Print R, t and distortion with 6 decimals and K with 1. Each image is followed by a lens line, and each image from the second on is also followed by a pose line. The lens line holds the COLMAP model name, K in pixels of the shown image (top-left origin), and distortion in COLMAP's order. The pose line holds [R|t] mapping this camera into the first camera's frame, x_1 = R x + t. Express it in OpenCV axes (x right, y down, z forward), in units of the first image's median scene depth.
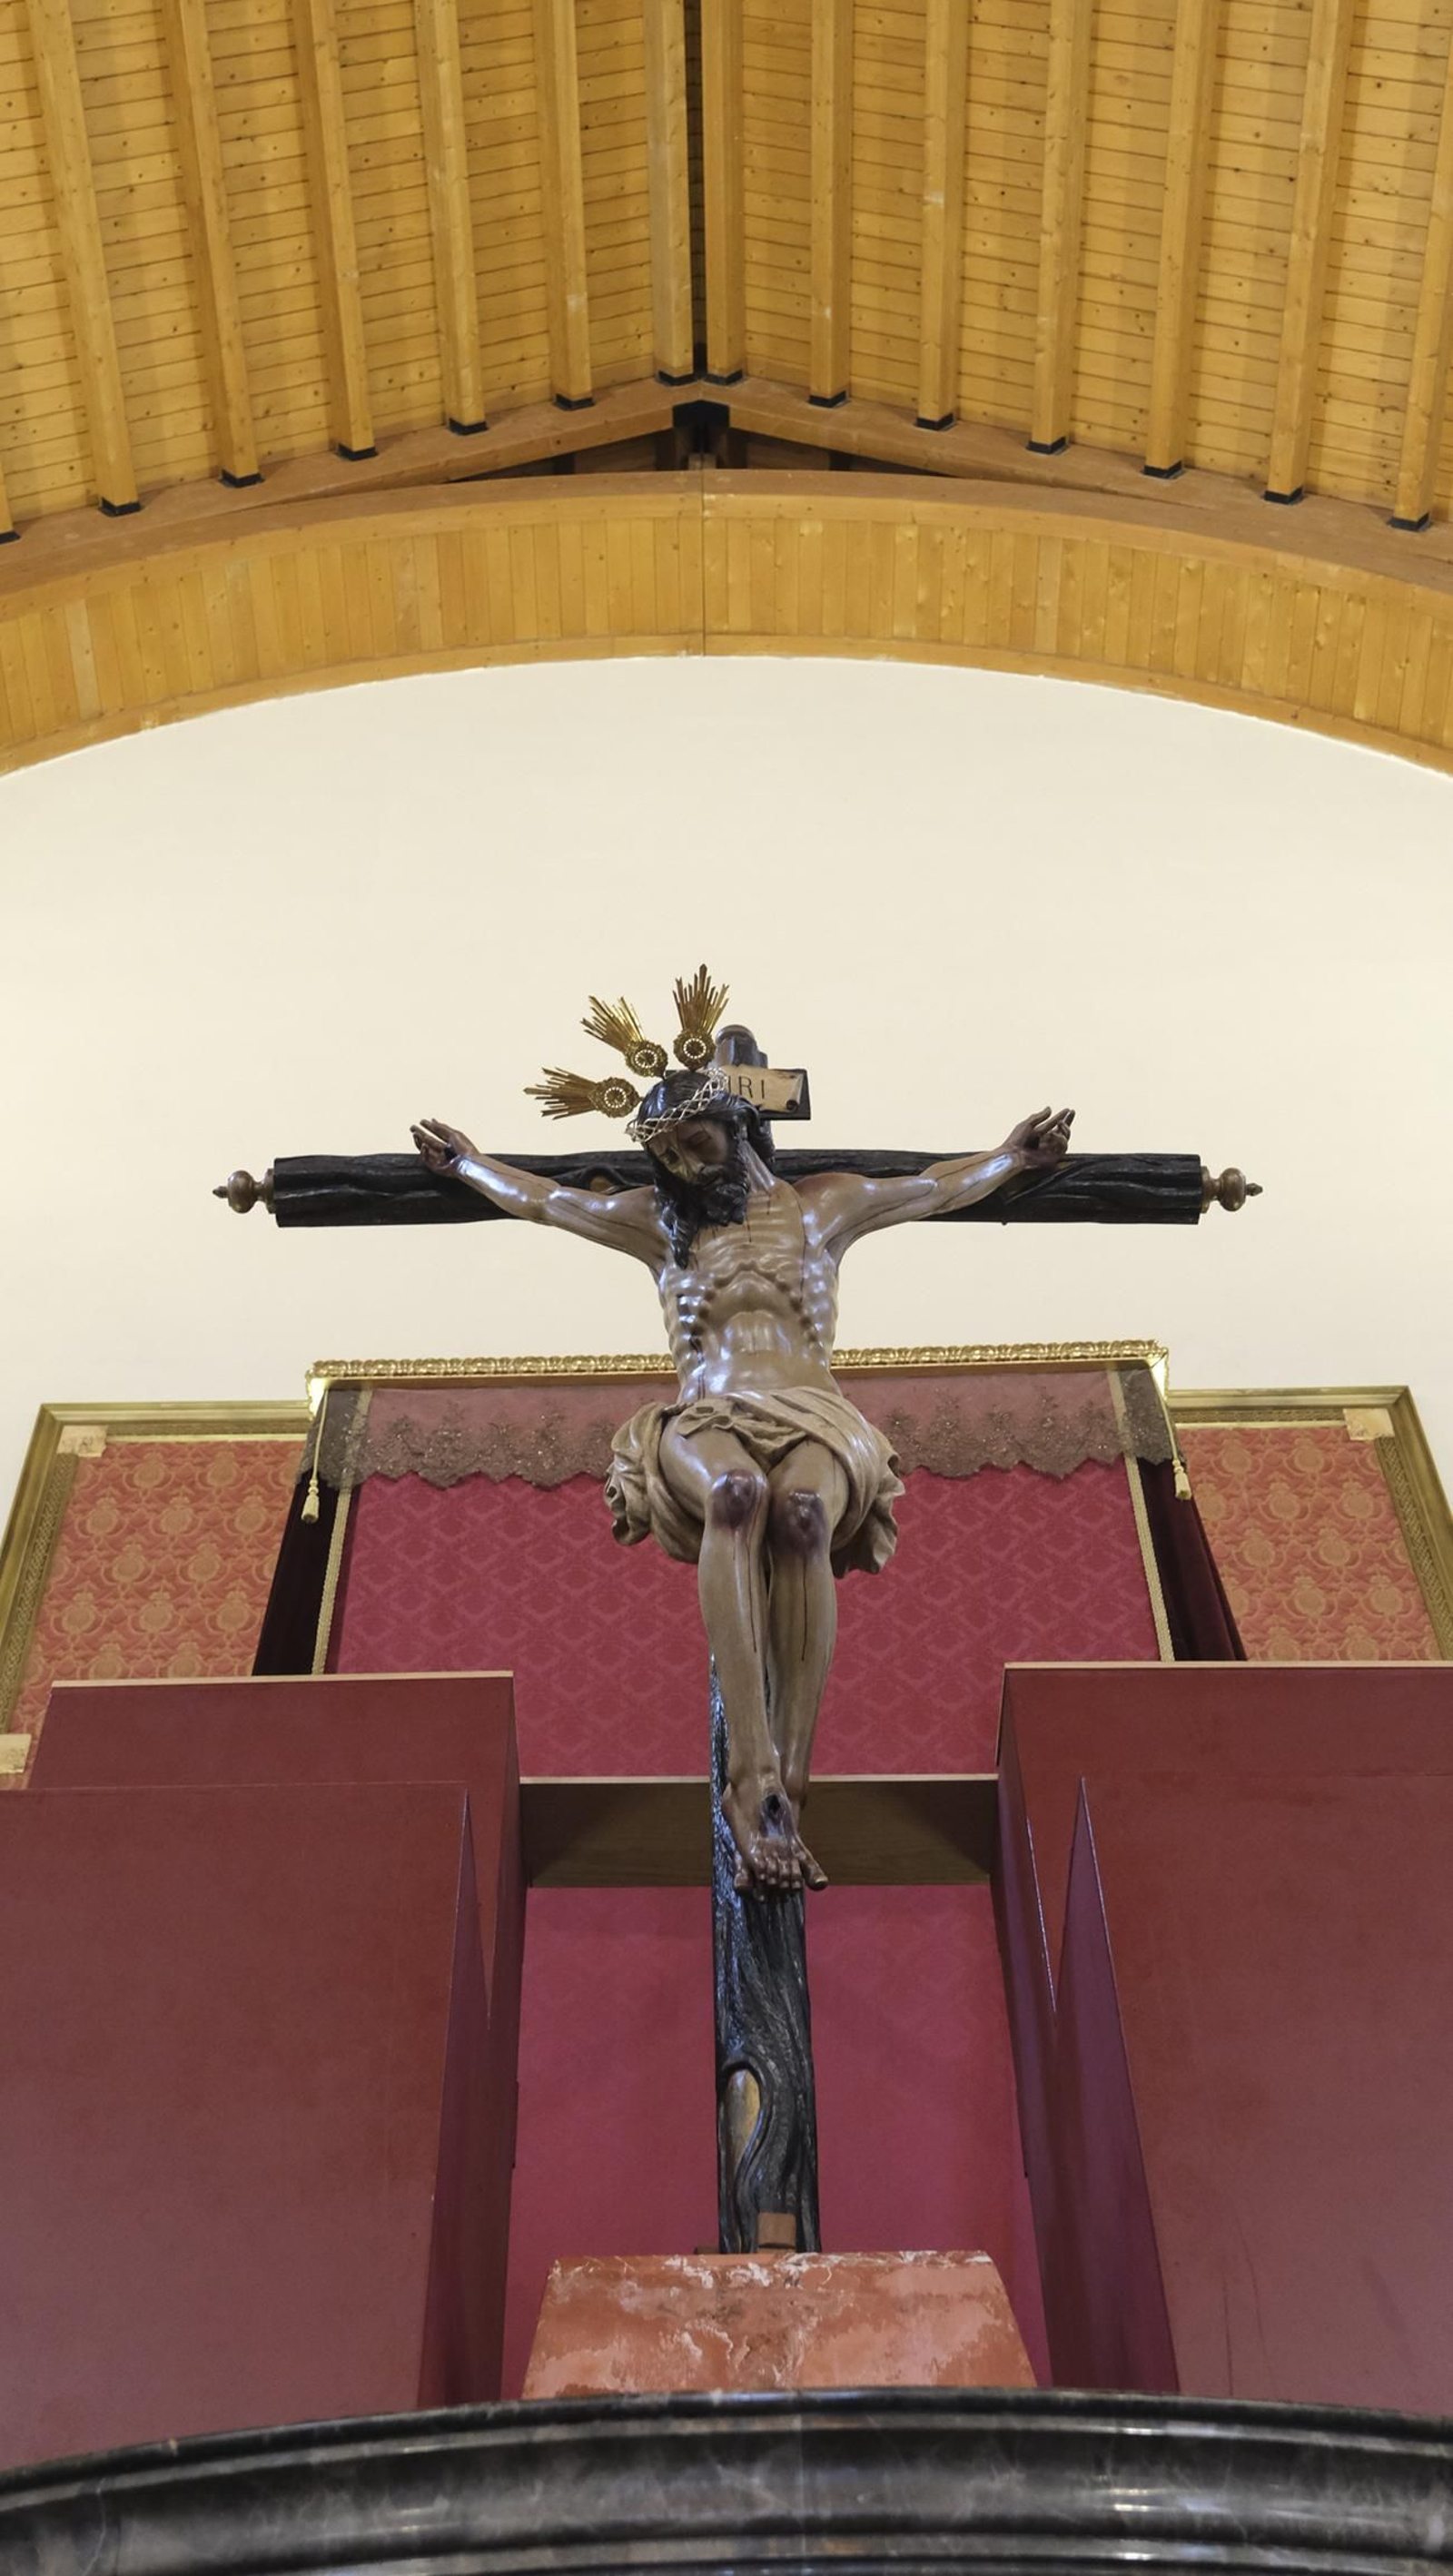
lens RADIAL K [[2971.1, 0, 716.9], [0, 2971.1, 1288.3], [0, 0, 1]] dist [-0.001126, -0.007754]
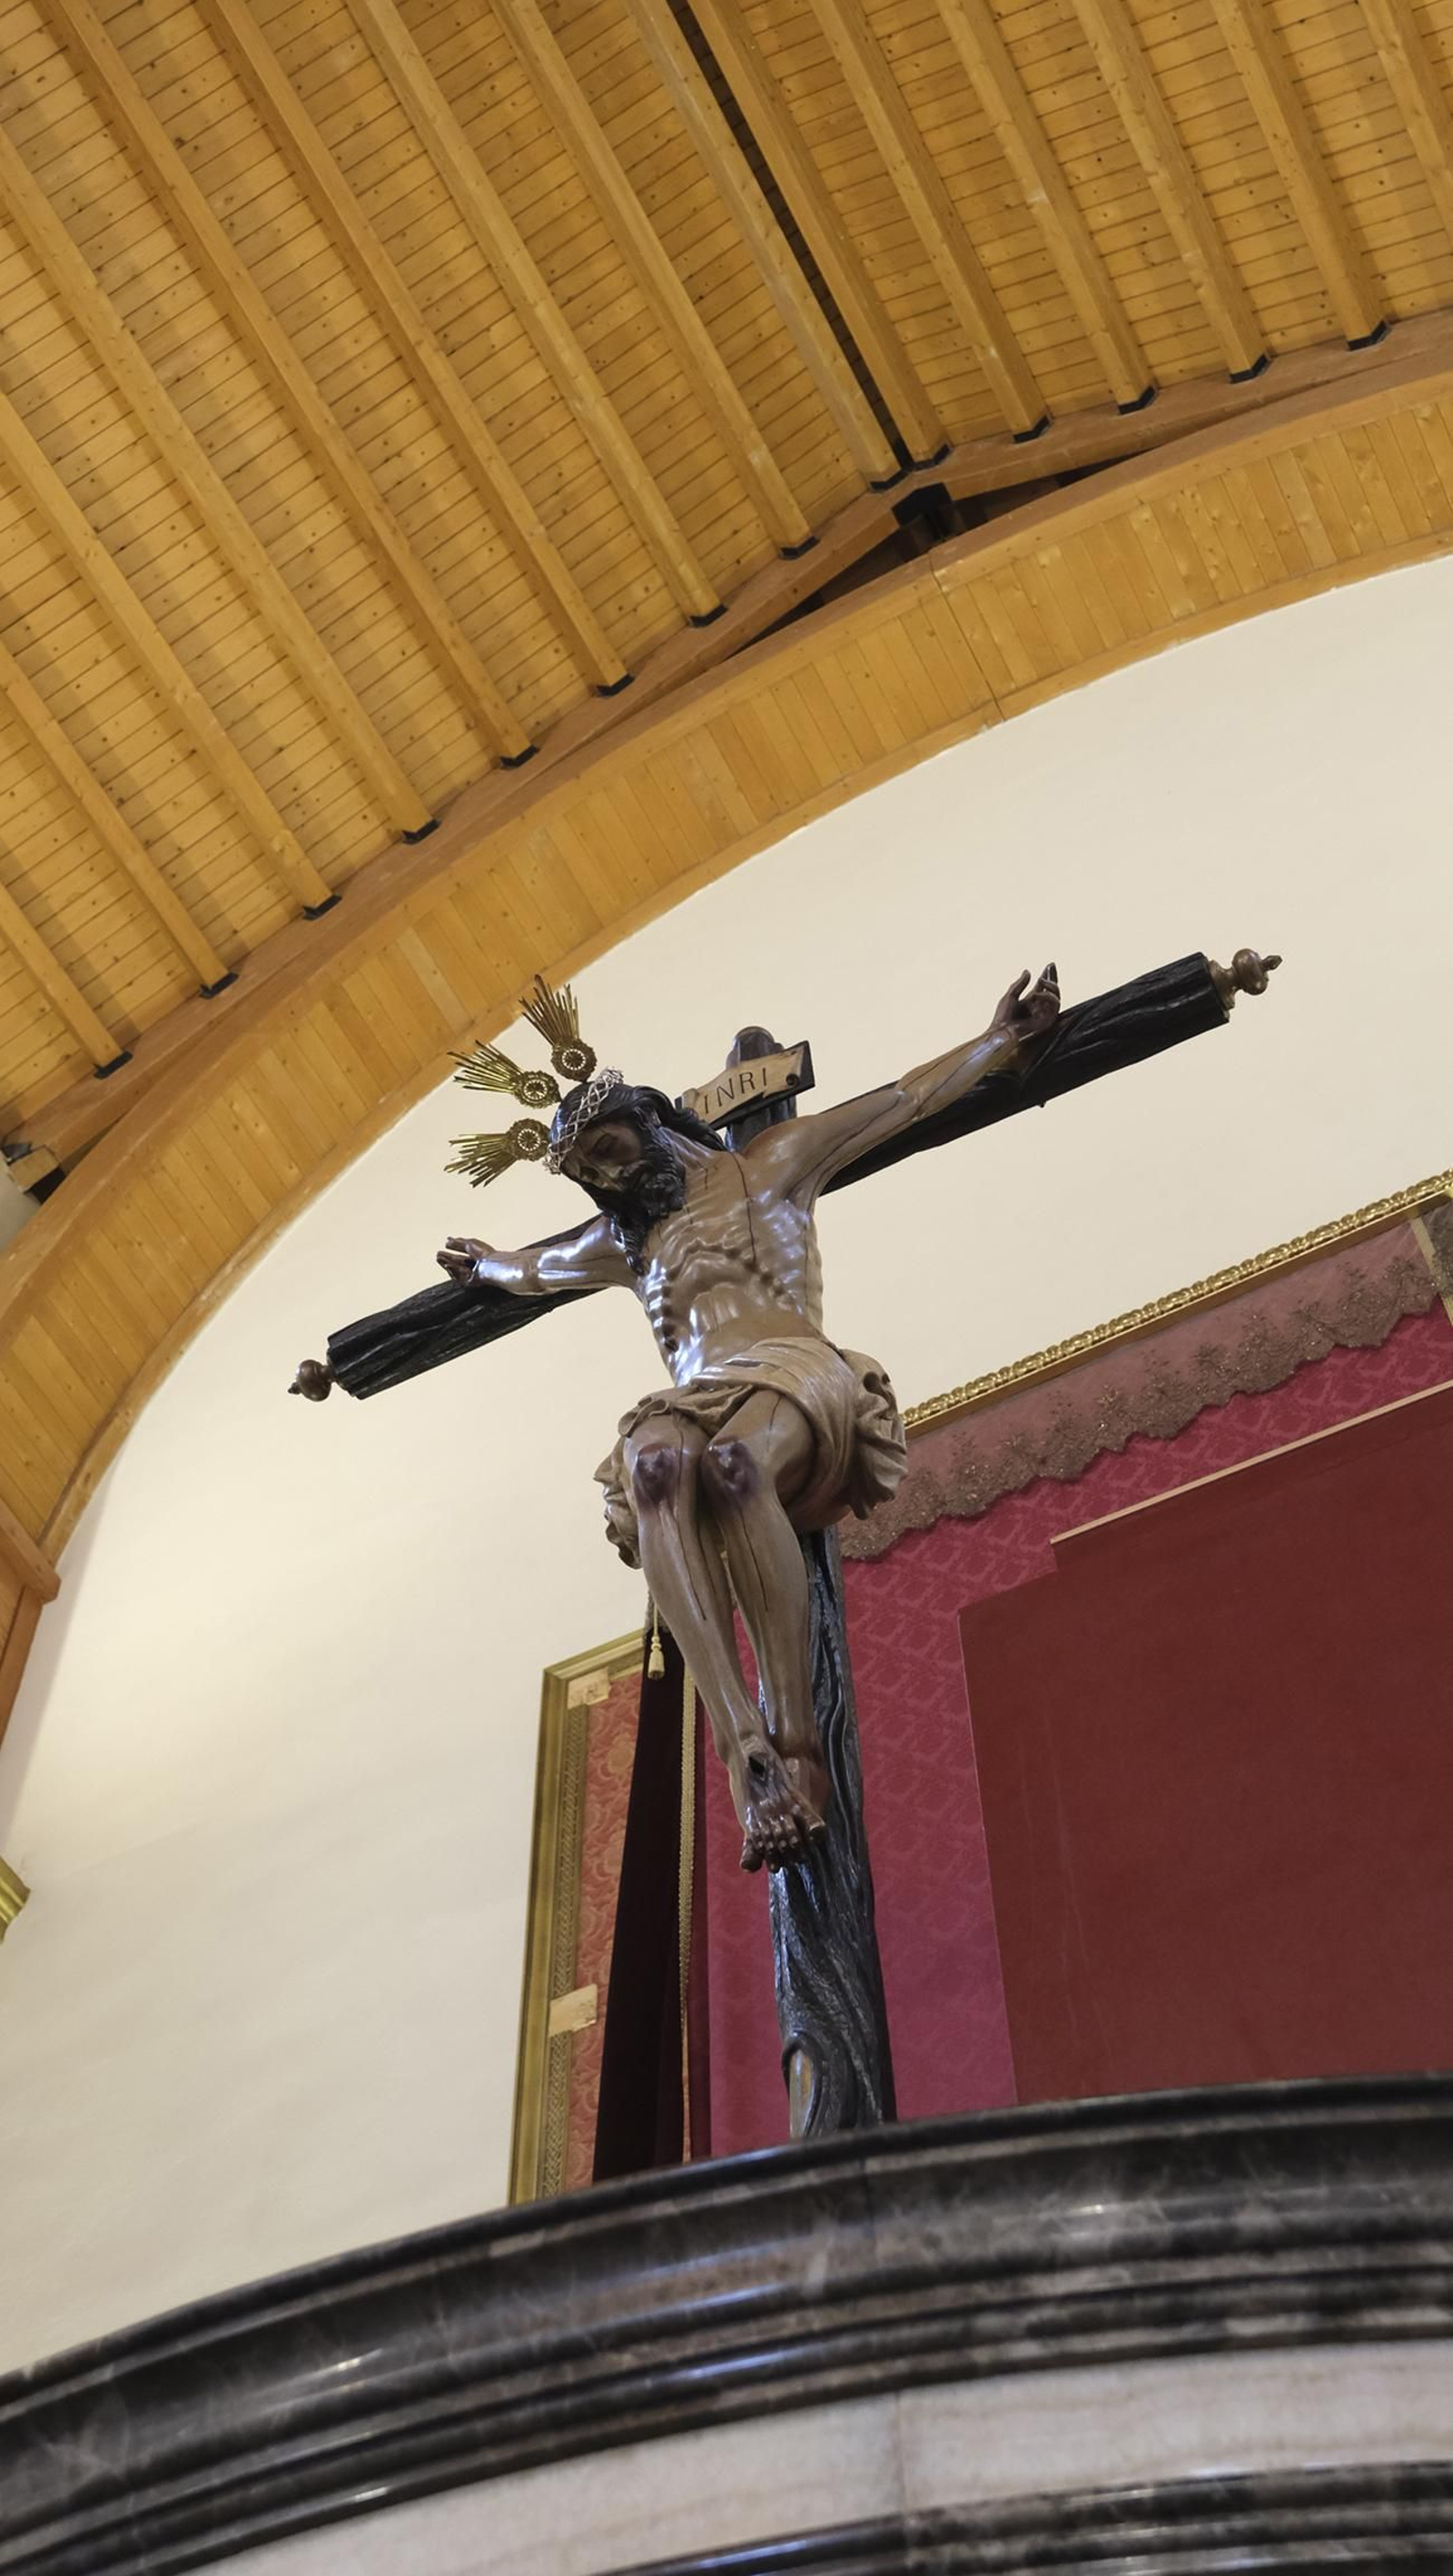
lens RADIAL K [[2992.7, 0, 726.5], [0, 2992.7, 1288.0], [0, 0, 1]] dist [-0.007404, 0.025554]
pose [[0.892588, -0.381157, -0.240845, 0.119824], [0.364123, 0.924410, -0.113490, 0.057059], [0.265897, 0.013603, 0.963906, 0.042233]]
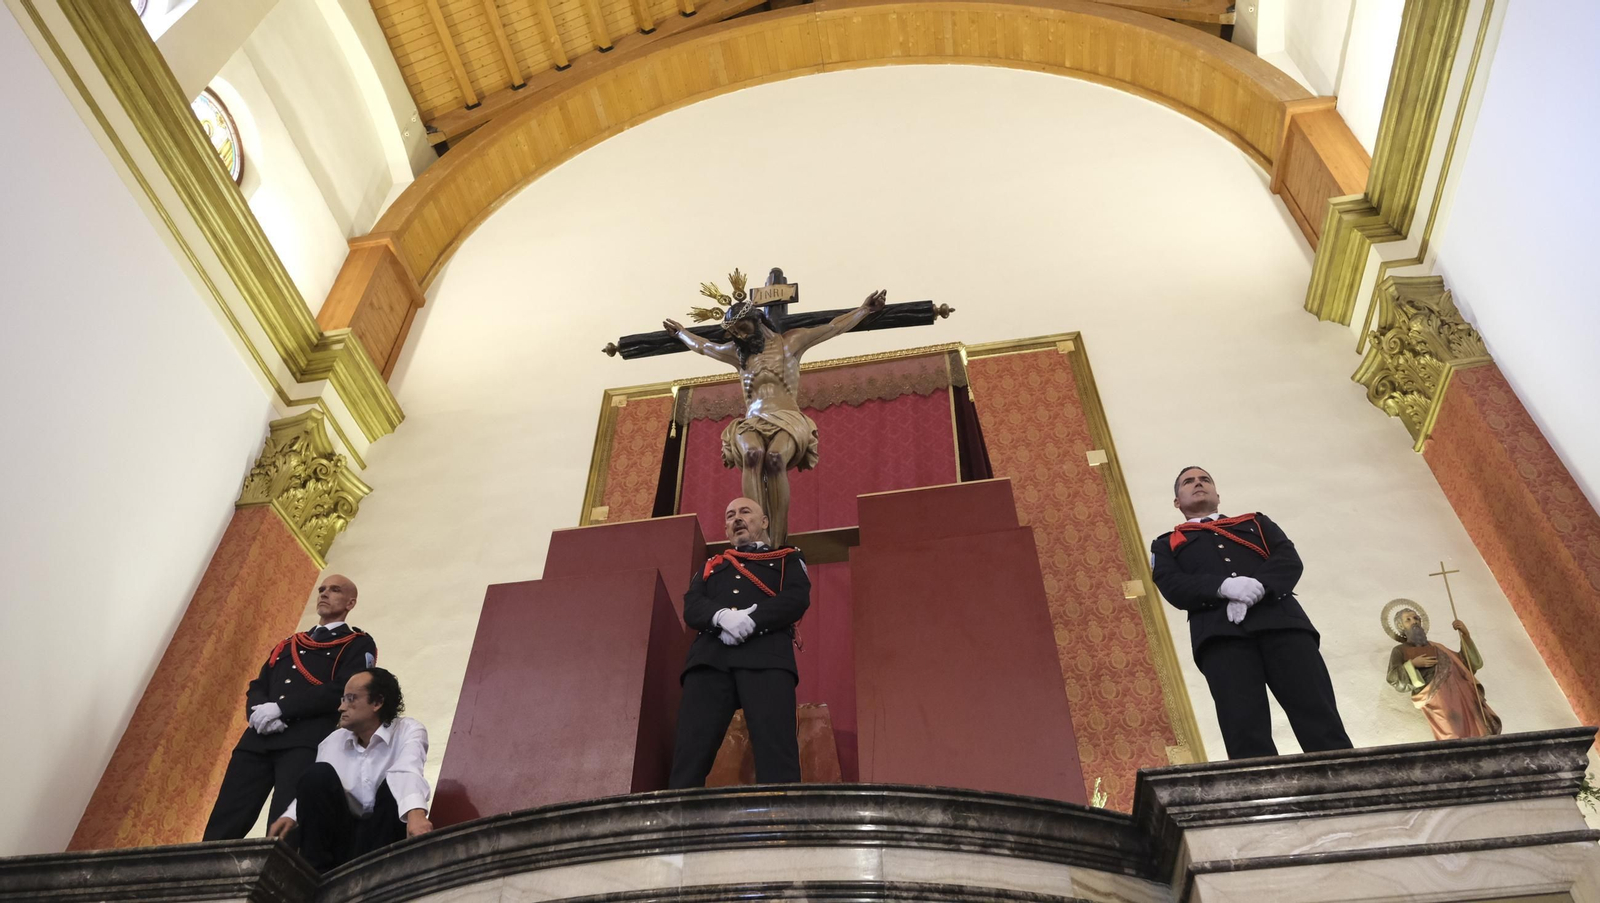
lens RADIAL K [[1079.0, 0, 803.4], [0, 1079.0, 453.7], [0, 0, 1]] dist [-0.026930, 0.008959]
pose [[0.988745, -0.098545, -0.112569, 0.079429], [0.115668, 0.980735, 0.157416, -0.043562], [0.094887, -0.168665, 0.981096, -0.033205]]
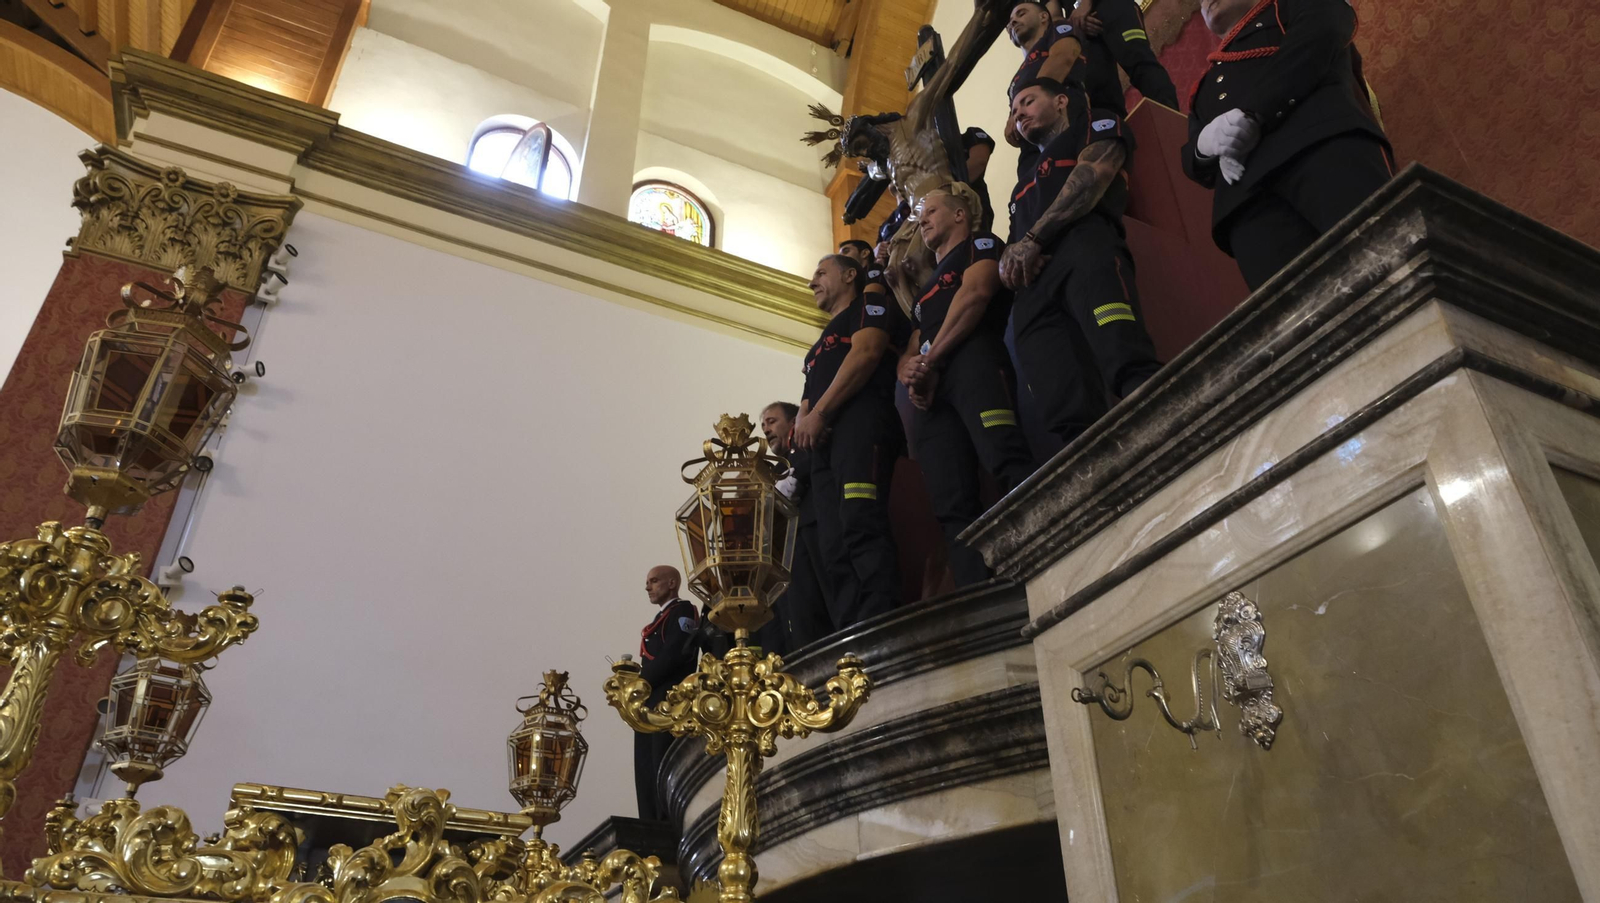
lens RADIAL K [[1079.0, 0, 803.4], [0, 1079.0, 453.7], [0, 0, 1]] dist [-0.026930, 0.008959]
pose [[0.443278, -0.480625, -0.756640, 0.292144], [0.730741, 0.682632, -0.005508, 0.056527], [0.519154, -0.550466, 0.653808, 0.079739]]
